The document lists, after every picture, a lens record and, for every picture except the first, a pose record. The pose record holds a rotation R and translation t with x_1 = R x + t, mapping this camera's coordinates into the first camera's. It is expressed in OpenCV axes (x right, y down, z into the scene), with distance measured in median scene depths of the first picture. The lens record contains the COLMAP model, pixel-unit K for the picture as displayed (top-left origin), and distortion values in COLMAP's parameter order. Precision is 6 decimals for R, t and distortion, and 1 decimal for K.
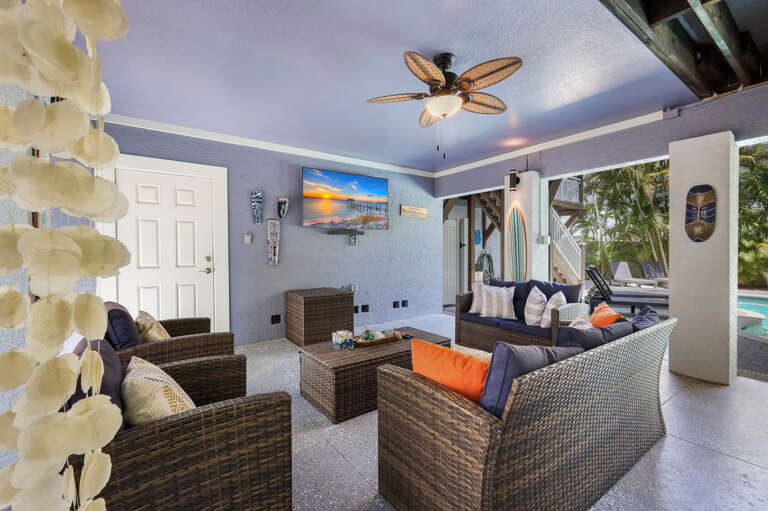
lens RADIAL K [[347.4, 0, 378.4], [0, 347.4, 252.8], [0, 0, 1]] dist [0.003234, 0.000151]
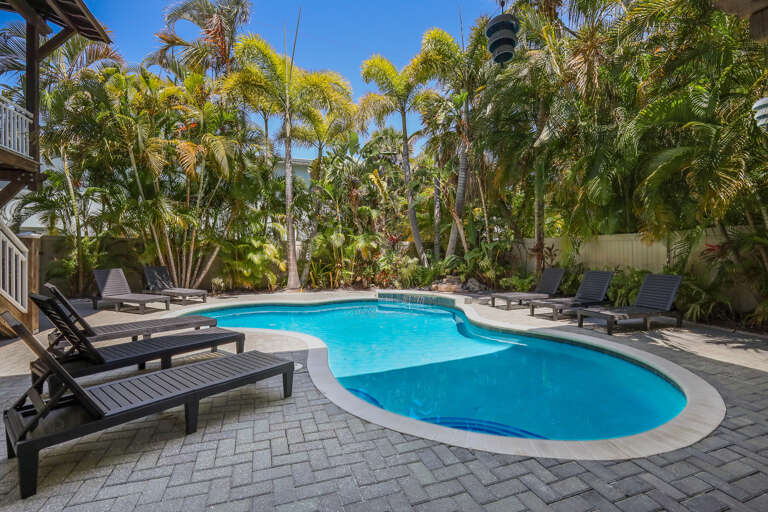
lens RADIAL K [[347.4, 0, 378.2], [0, 347.4, 253.9], [0, 0, 1]] dist [0.003234, 0.000151]
pose [[0.291117, -0.006668, 0.956664, 0.220965], [0.001218, 0.999977, 0.006599, -0.004482], [-0.956687, -0.000756, 0.291118, 0.336328]]
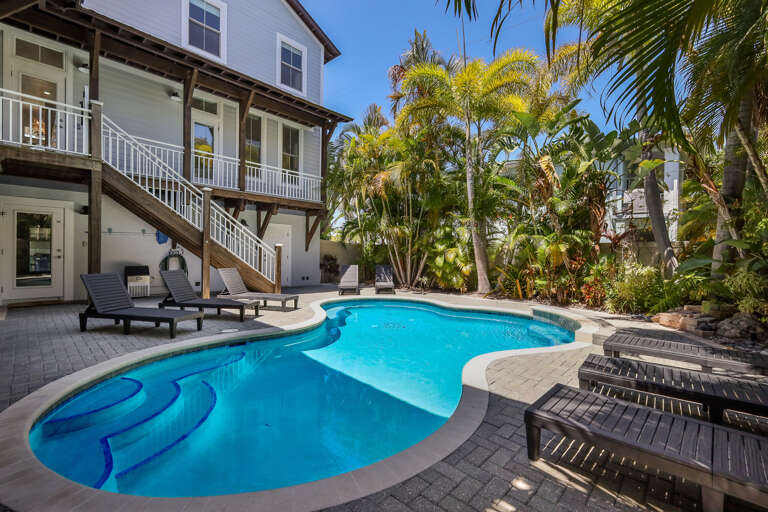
lens RADIAL K [[347.4, 0, 382.8], [0, 347.4, 255.8], [0, 0, 1]] dist [0.003234, 0.000151]
pose [[0.986391, 0.015626, 0.163674, 0.572631], [-0.016056, 0.999870, 0.001304, -0.002082], [-0.163633, -0.003914, 0.986514, 0.033408]]
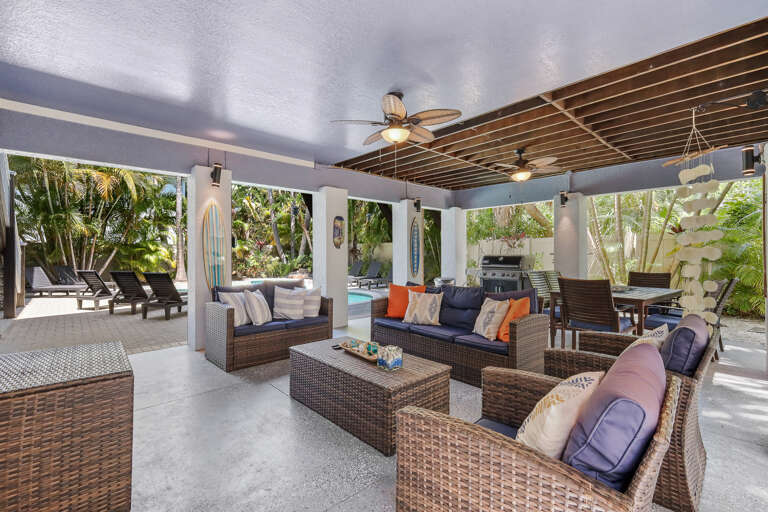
lens RADIAL K [[347.4, 0, 394.4], [0, 347.4, 252.5], [0, 0, 1]] dist [0.003234, 0.000151]
pose [[-0.138473, -0.002730, 0.990362, -0.210806], [0.005724, 0.999977, 0.003557, -0.006798], [-0.990350, 0.006162, -0.138454, 0.256281]]
